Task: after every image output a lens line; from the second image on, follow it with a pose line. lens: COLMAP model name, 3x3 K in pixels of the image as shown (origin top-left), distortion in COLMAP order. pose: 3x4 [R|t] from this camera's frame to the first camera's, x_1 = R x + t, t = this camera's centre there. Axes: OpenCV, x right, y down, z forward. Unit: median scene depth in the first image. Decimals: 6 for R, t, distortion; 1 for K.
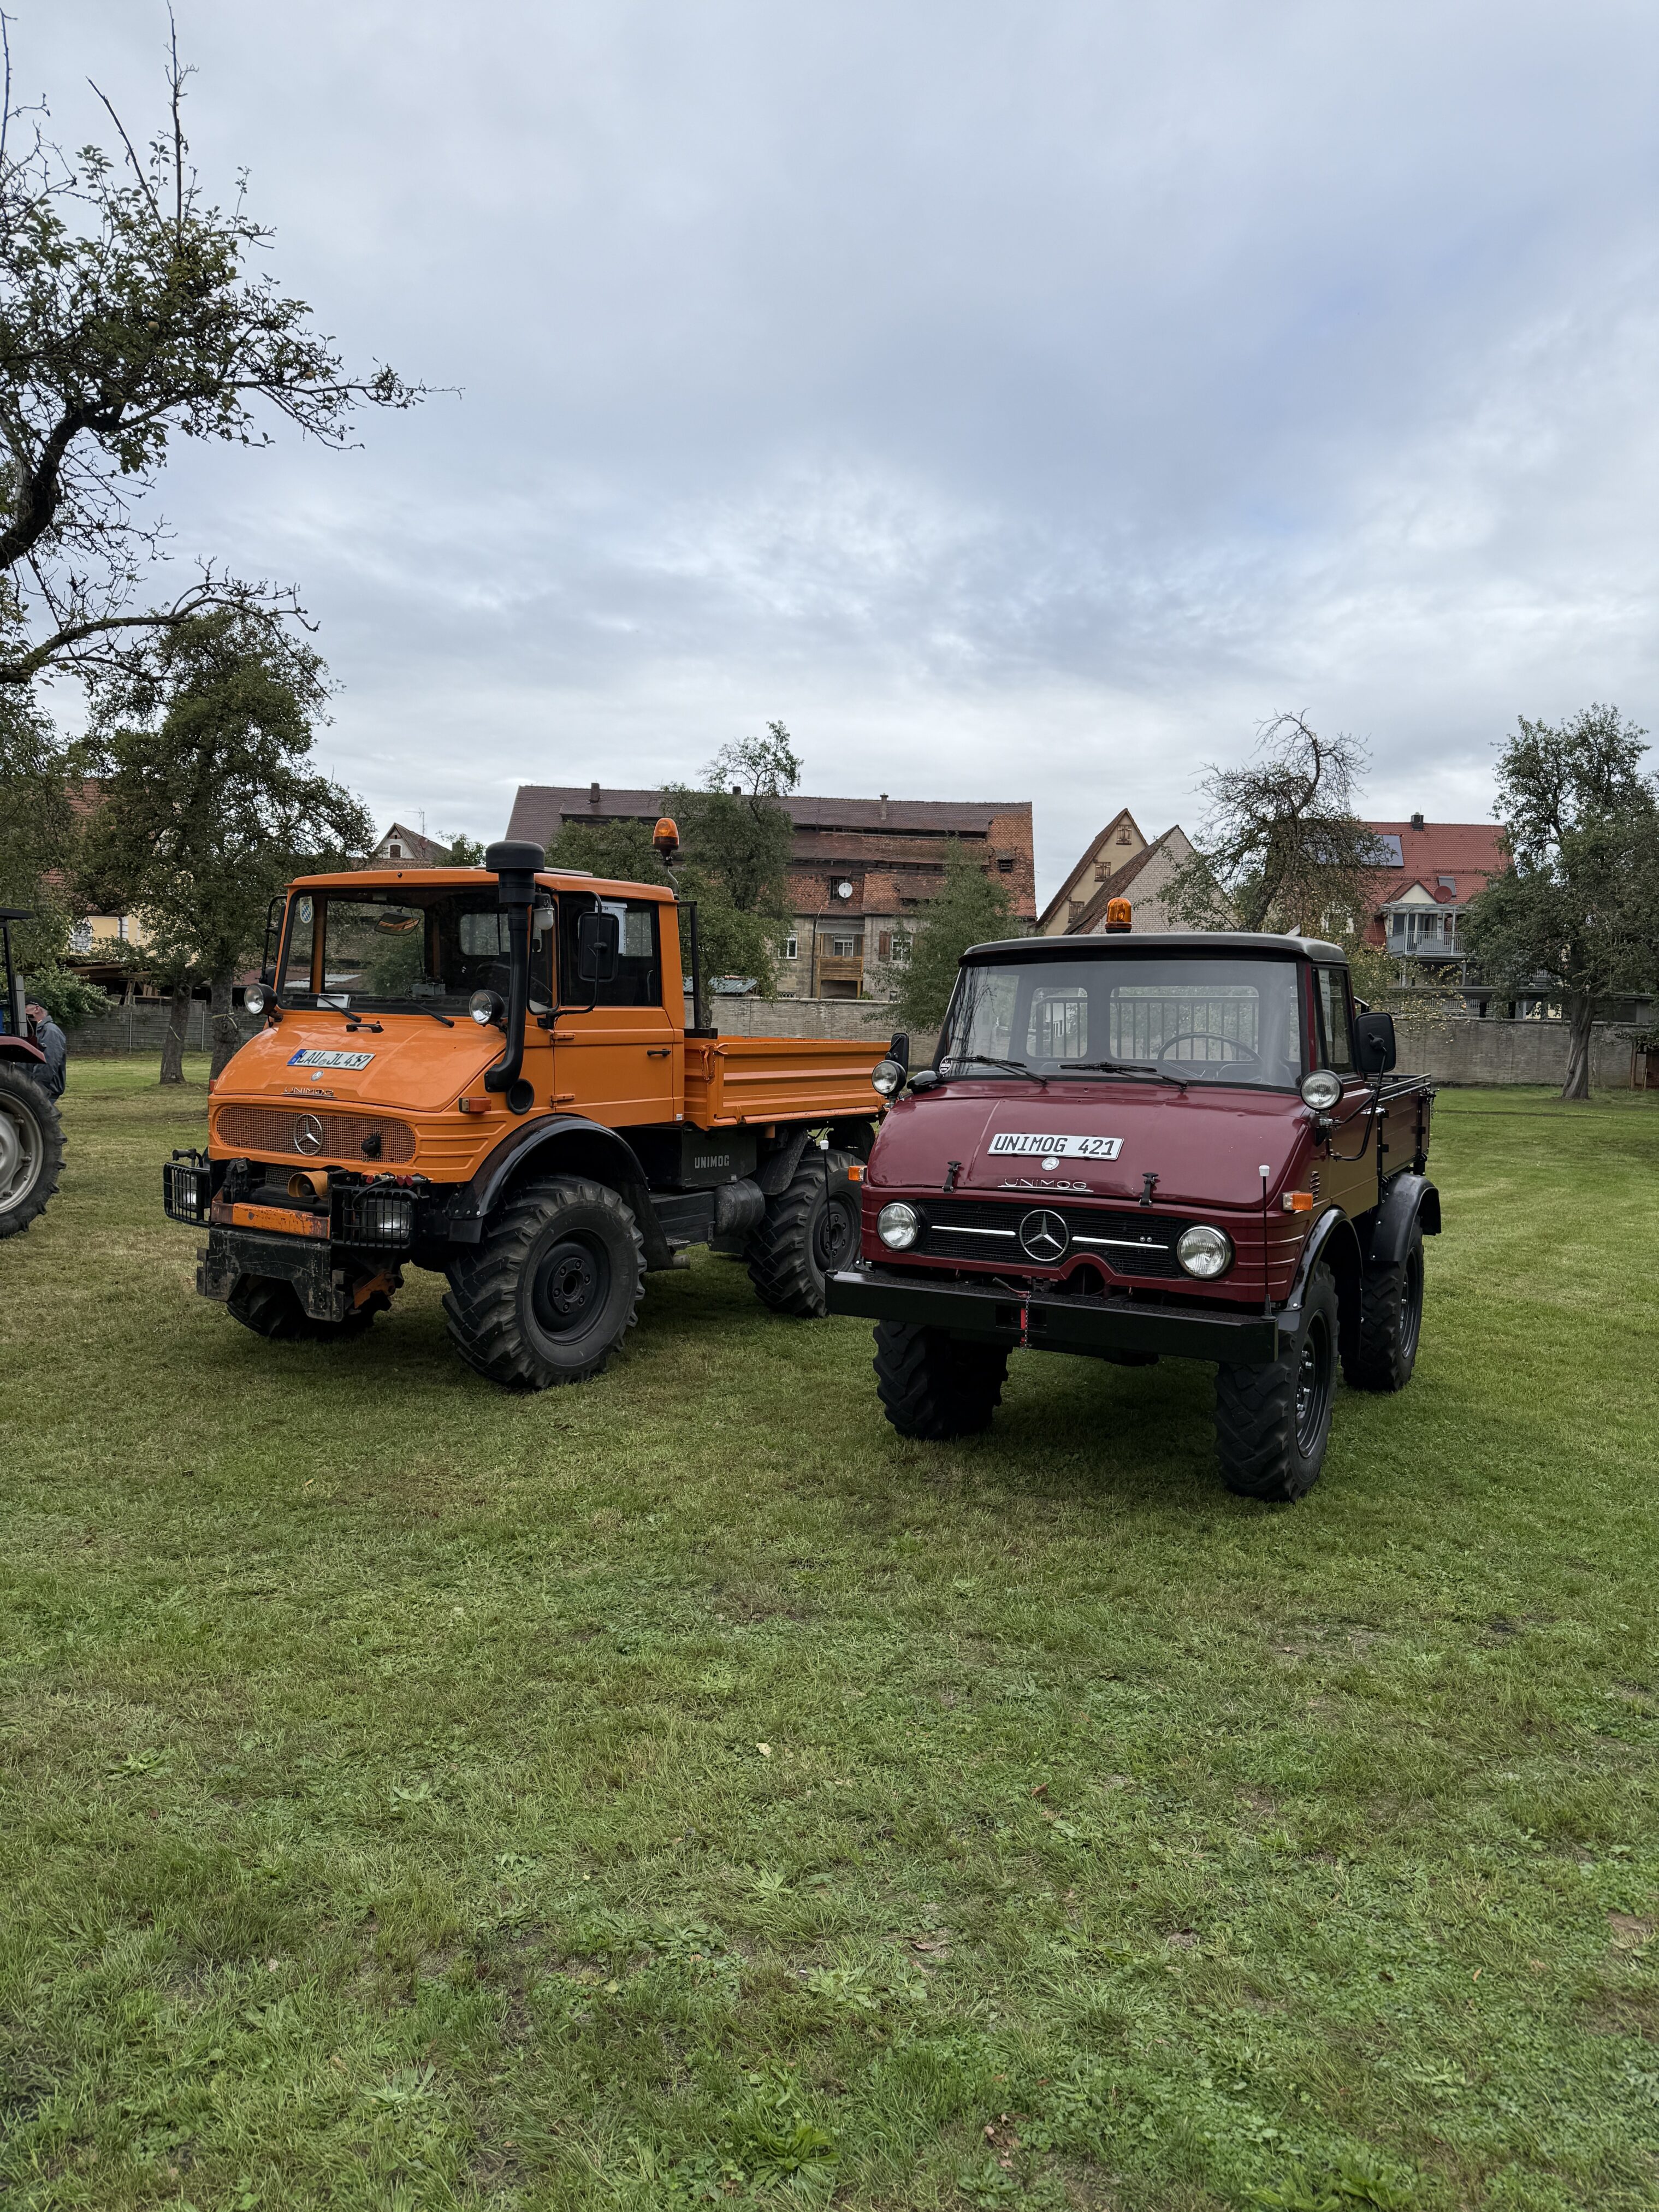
lens RADIAL K [[1491.3, 0, 829.5], [0, 1491.3, 1106.0], [0, 0, 1]] dist [-0.002686, -0.001919]
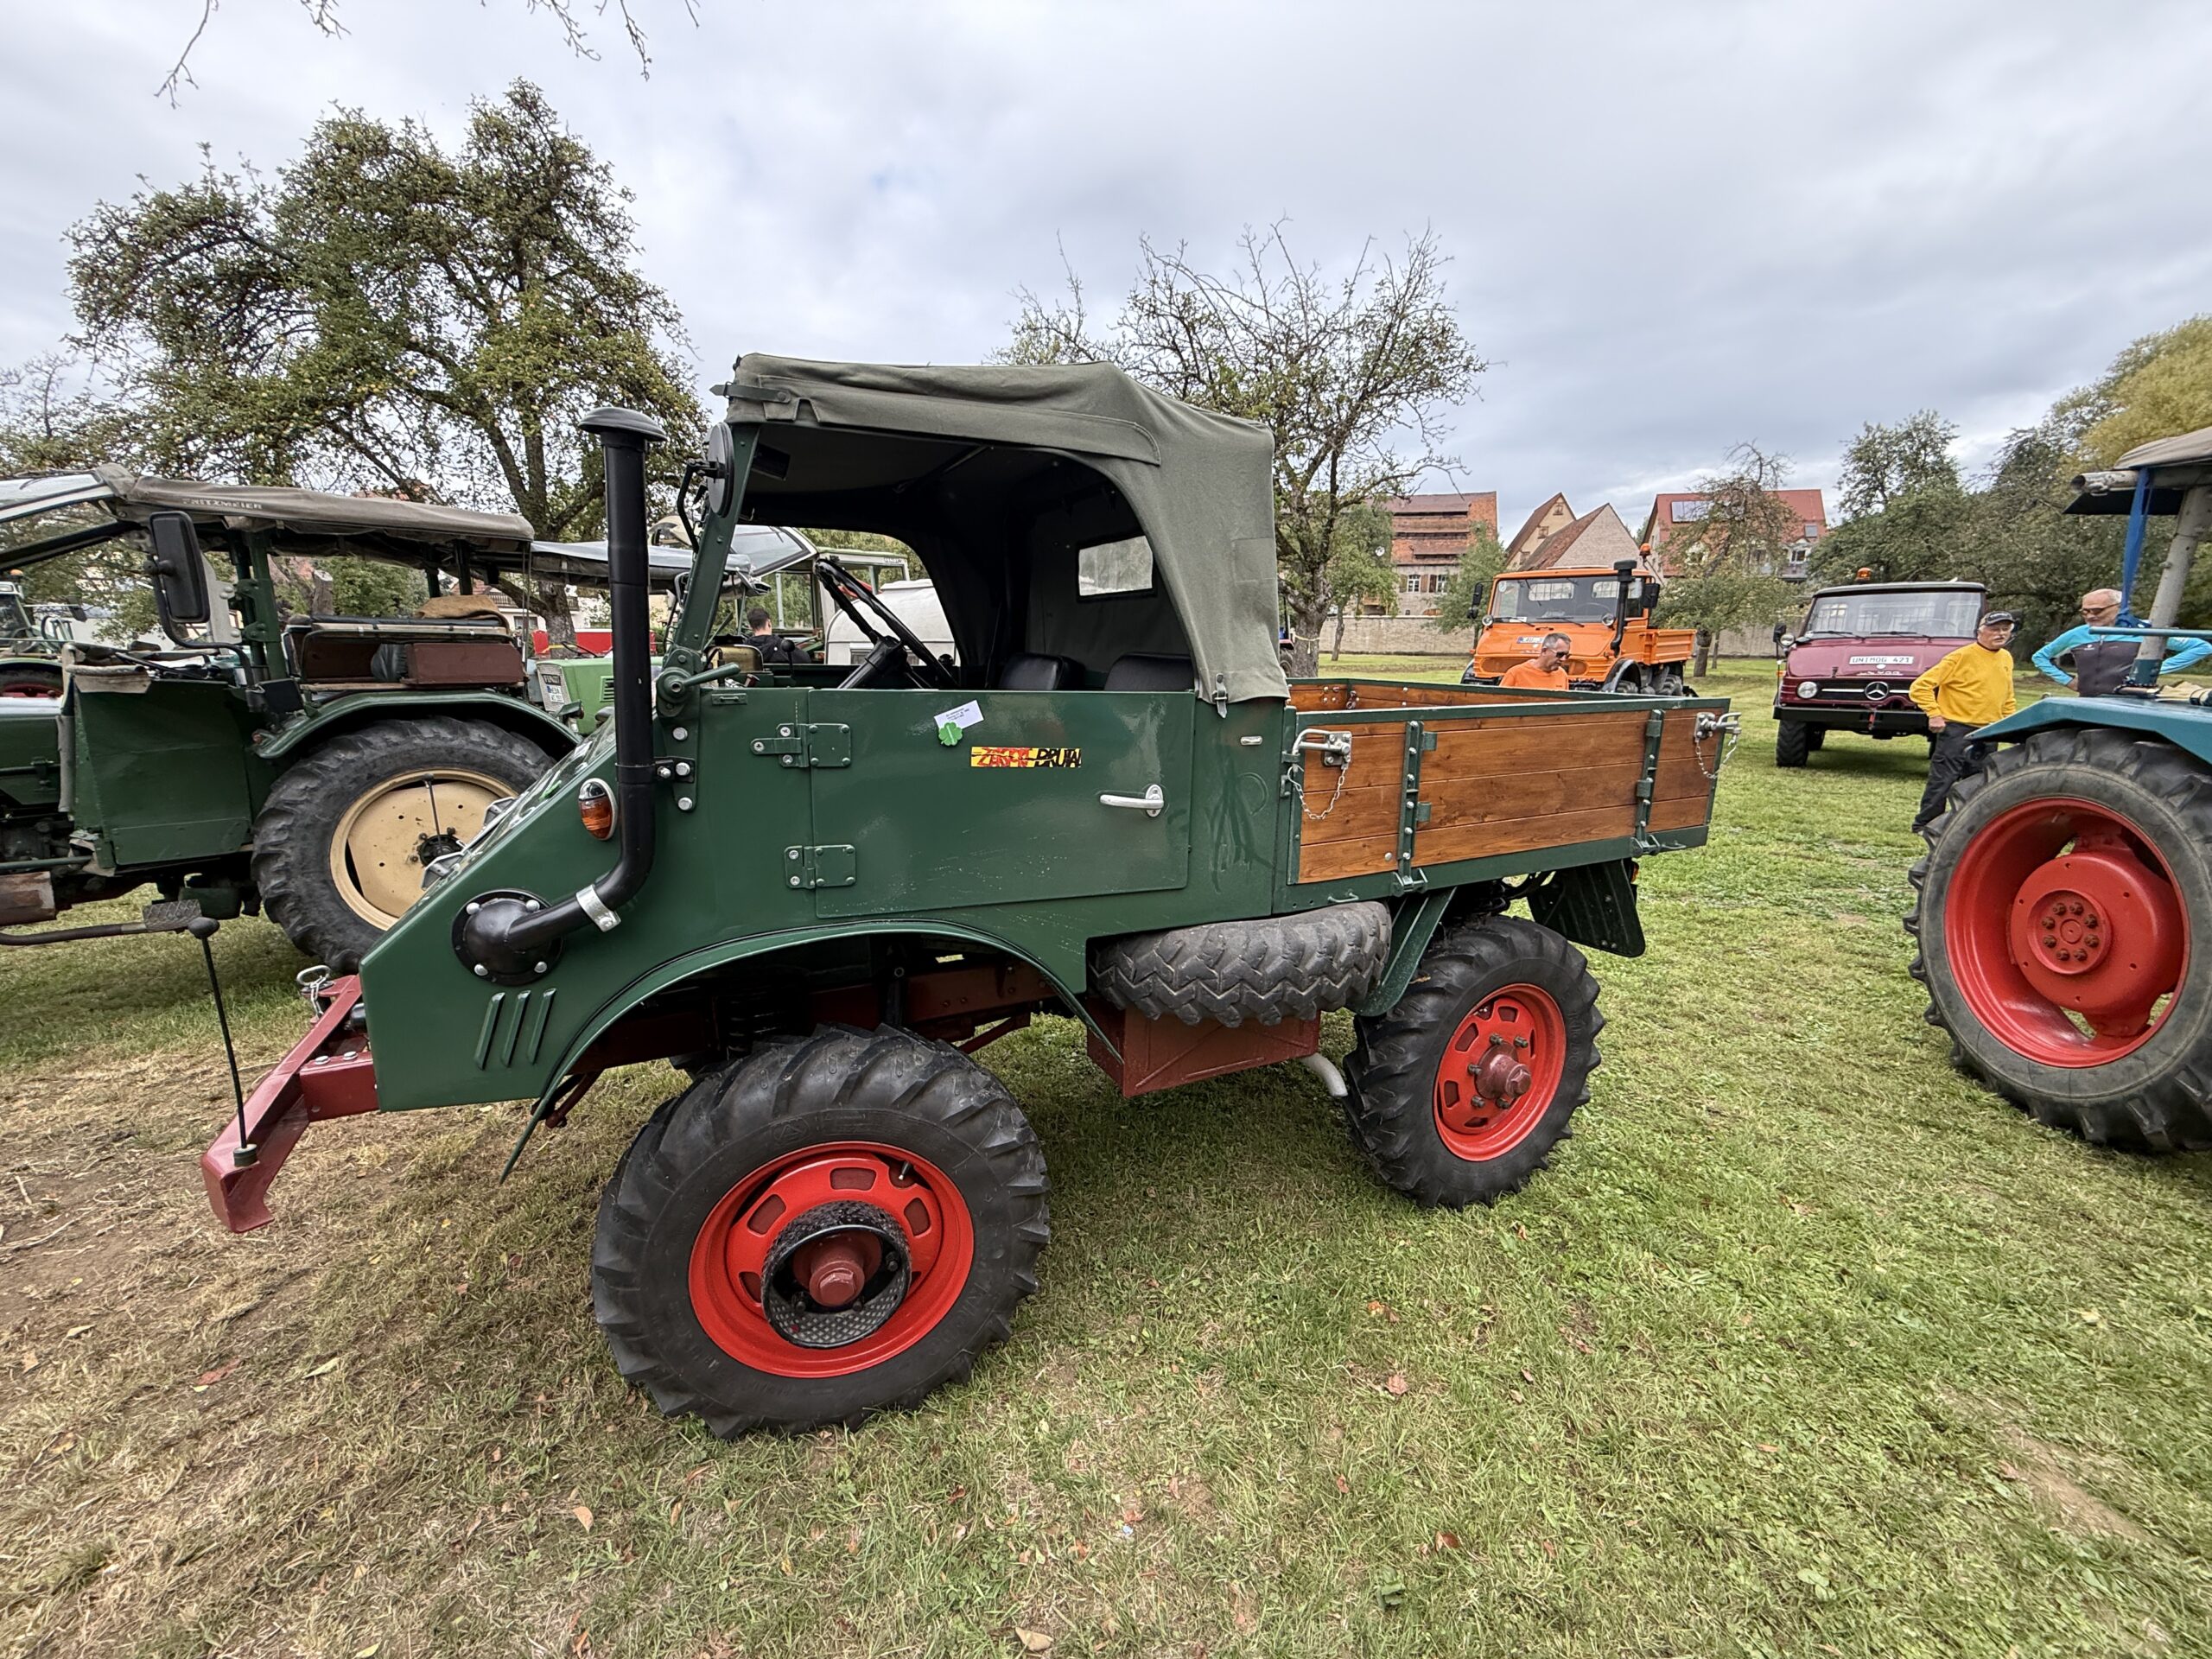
lens RADIAL K [[874.3, 0, 1106.0], [0, 874.3, 829.5], [0, 0, 1]] dist [0.001073, 0.000235]
pose [[0.979397, 0.019963, -0.200954, -0.593939], [0.013195, 0.986650, 0.162320, 0.032769], [0.201512, -0.161627, 0.966059, -0.625802]]
